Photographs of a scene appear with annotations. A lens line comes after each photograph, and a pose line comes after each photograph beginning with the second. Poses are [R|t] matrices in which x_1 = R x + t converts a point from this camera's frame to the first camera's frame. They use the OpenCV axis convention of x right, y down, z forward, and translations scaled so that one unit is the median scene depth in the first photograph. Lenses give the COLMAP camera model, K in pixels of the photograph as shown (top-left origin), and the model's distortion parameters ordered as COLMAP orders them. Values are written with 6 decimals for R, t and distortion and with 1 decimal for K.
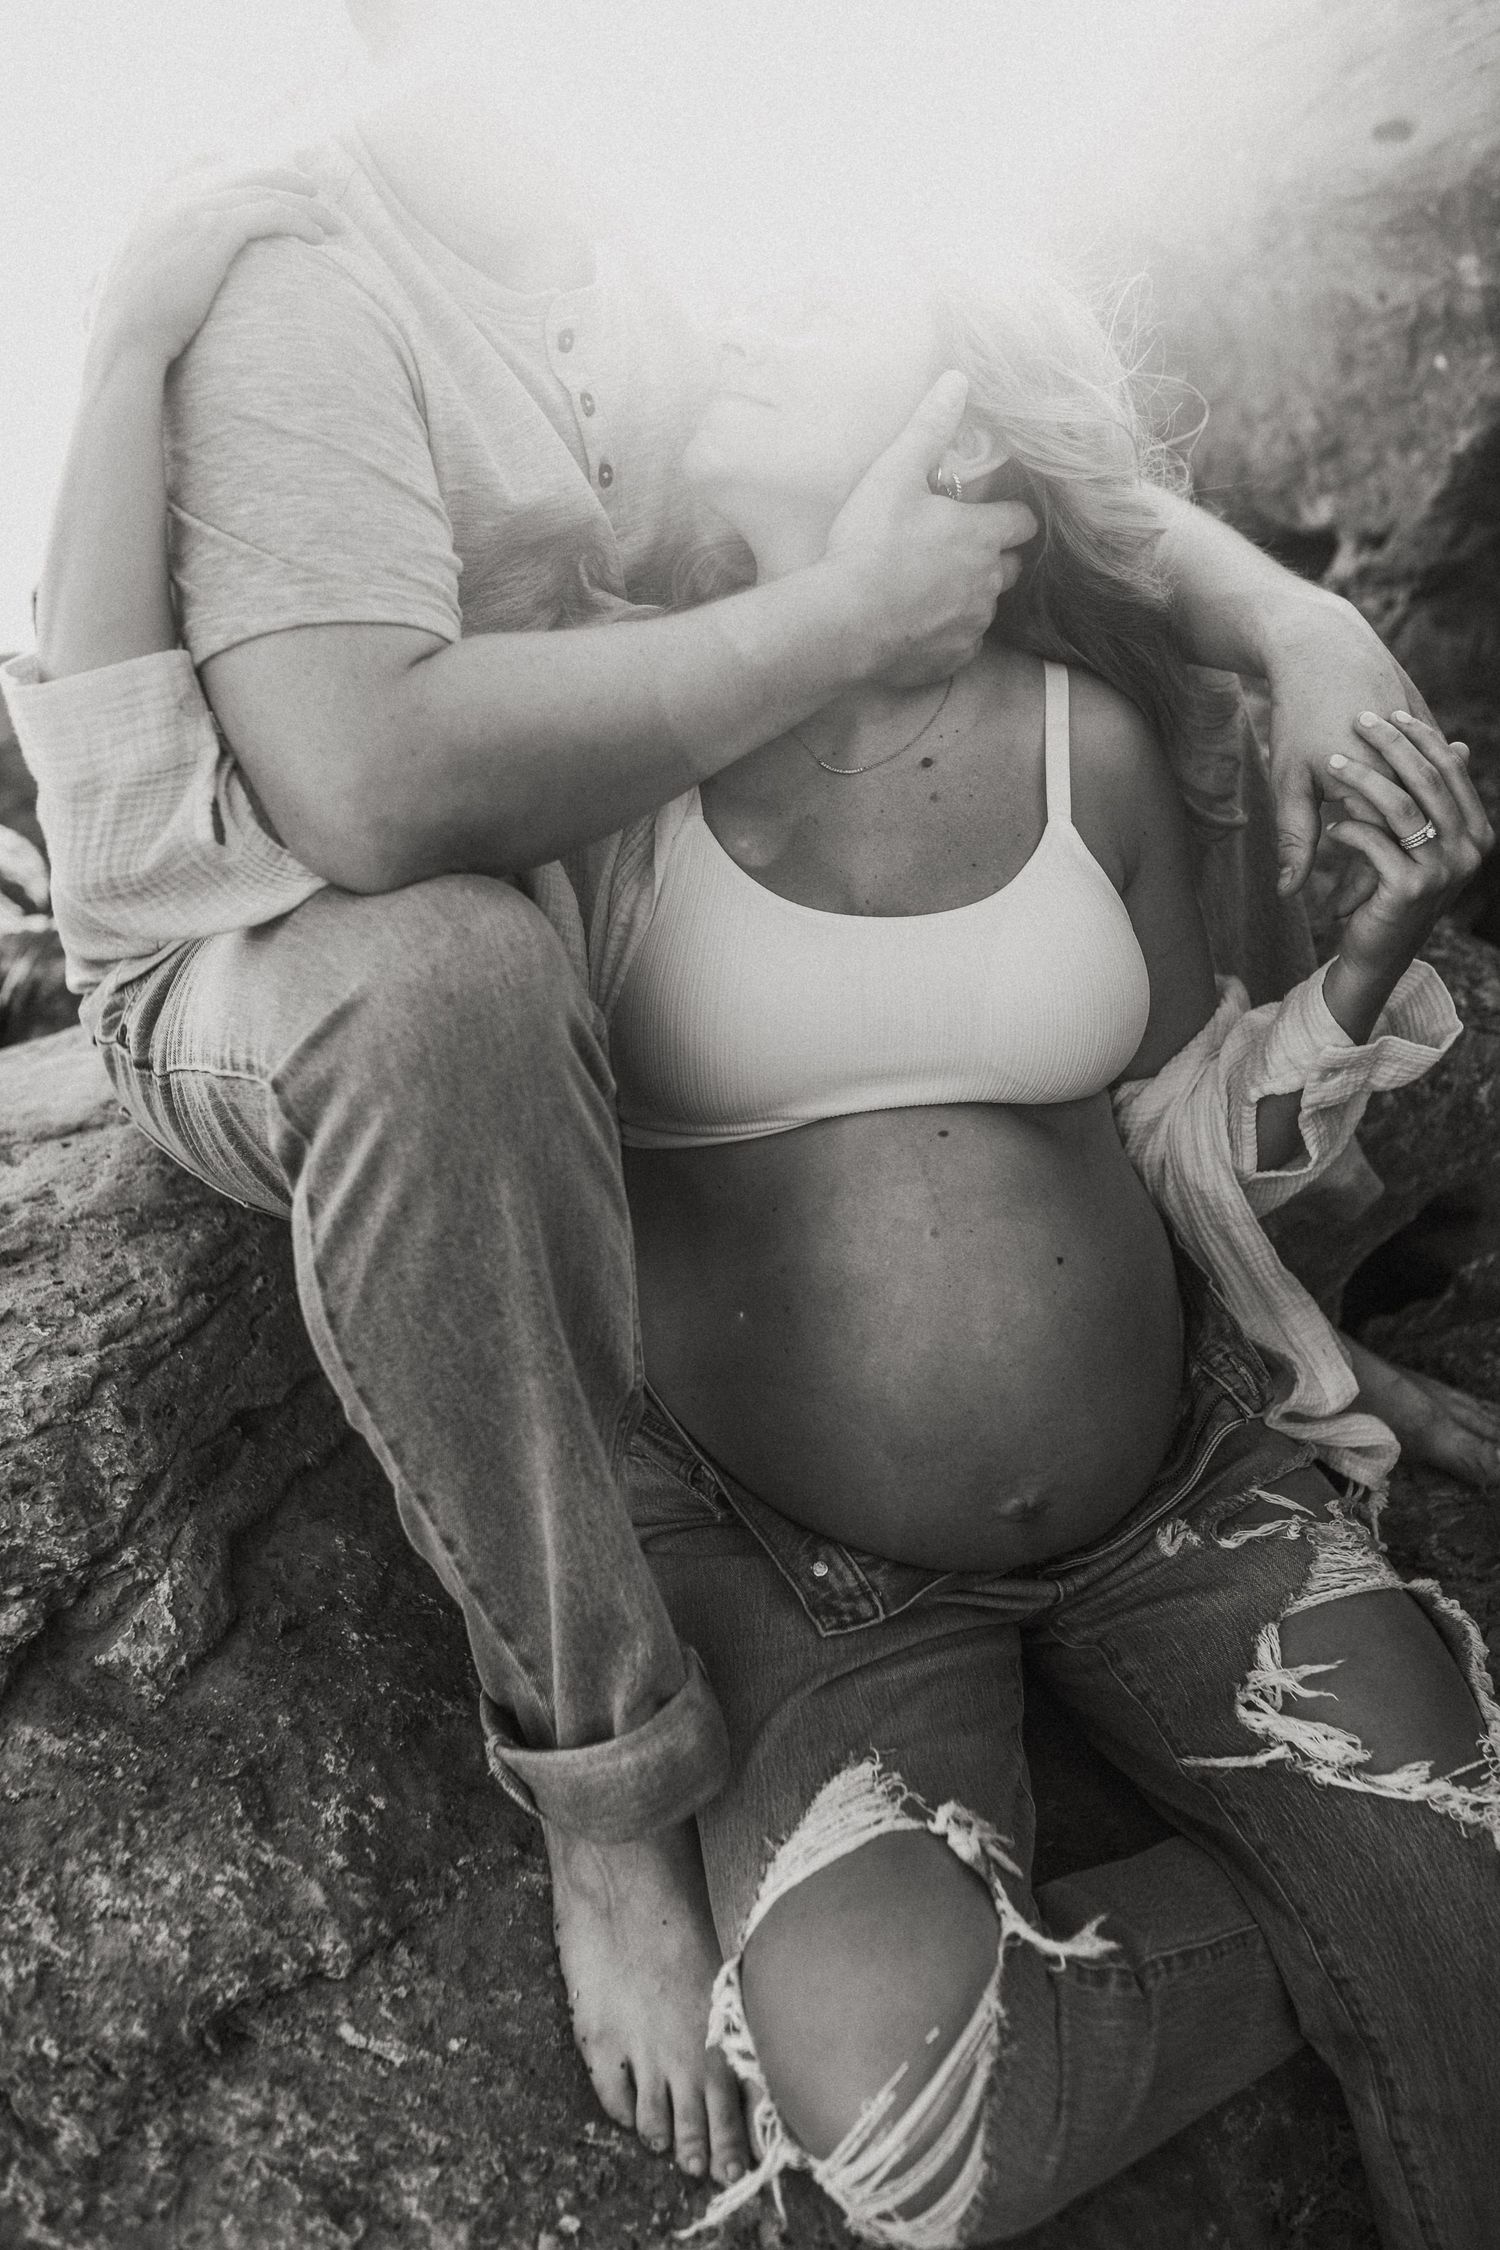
lens RADIAL K [[2161.9, 0, 752.4], [0, 2161.9, 1130.0], [0, 0, 1]] dist [-0.069200, 0.108573]
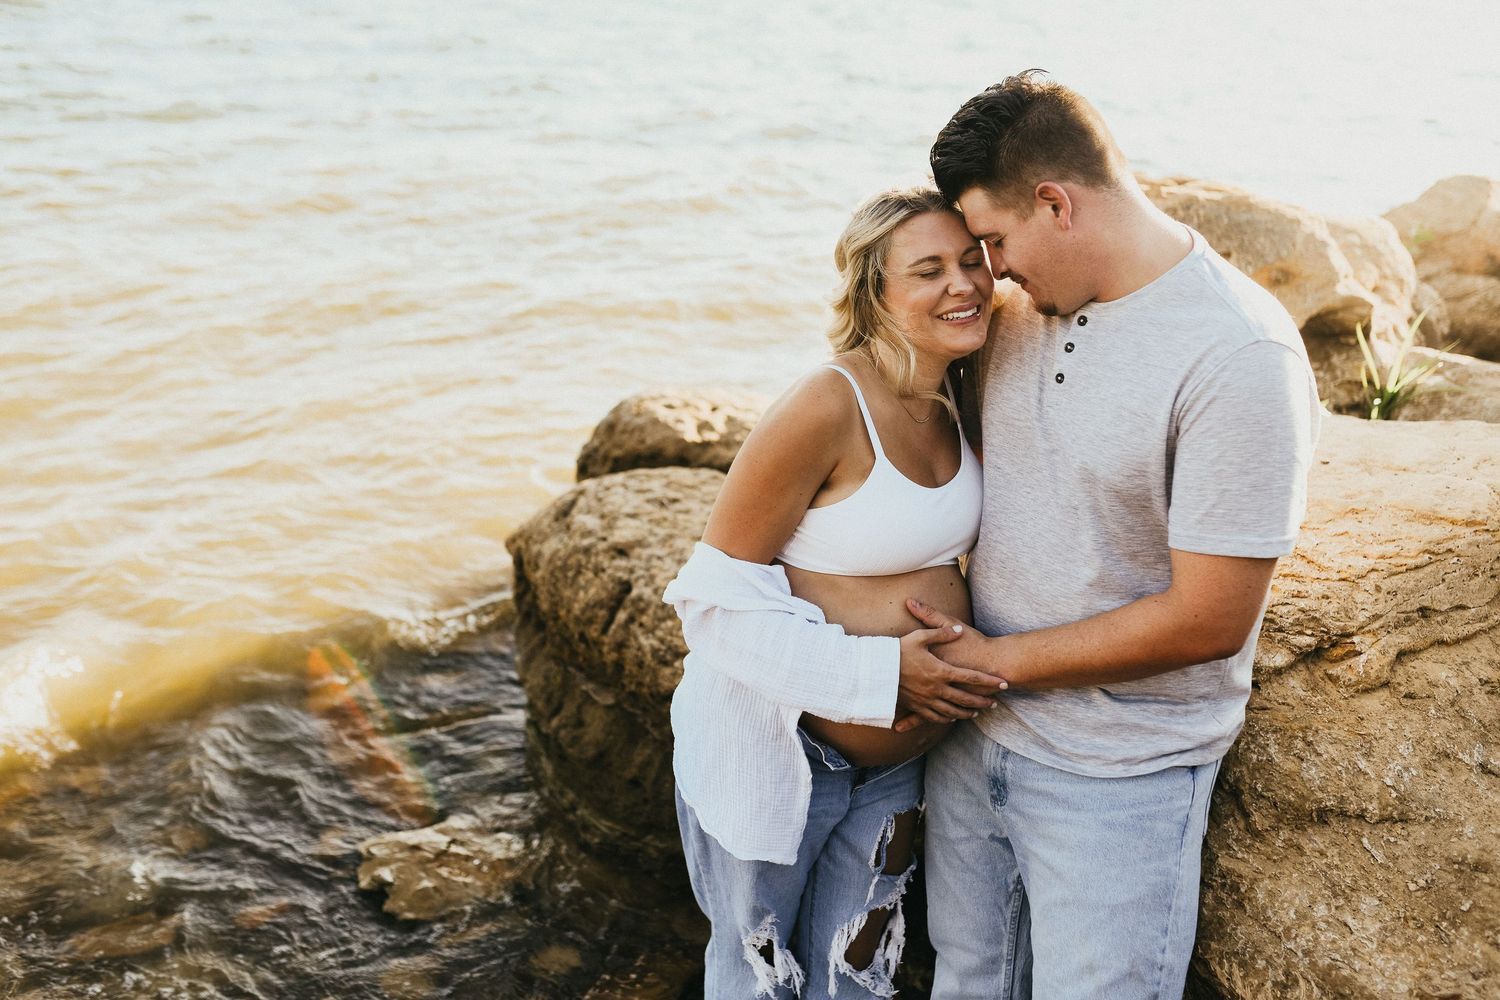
lens RADIAL K [[1441.3, 0, 758.1], [0, 1441.3, 503.5], [0, 0, 1]] dist [-0.069200, 0.108573]
pose [[0.689597, 0.349085, -0.634504, 0.244393], [-0.307651, 0.934376, 0.179702, -0.035971], [0.655596, 0.071284, 0.751739, -0.763983]]
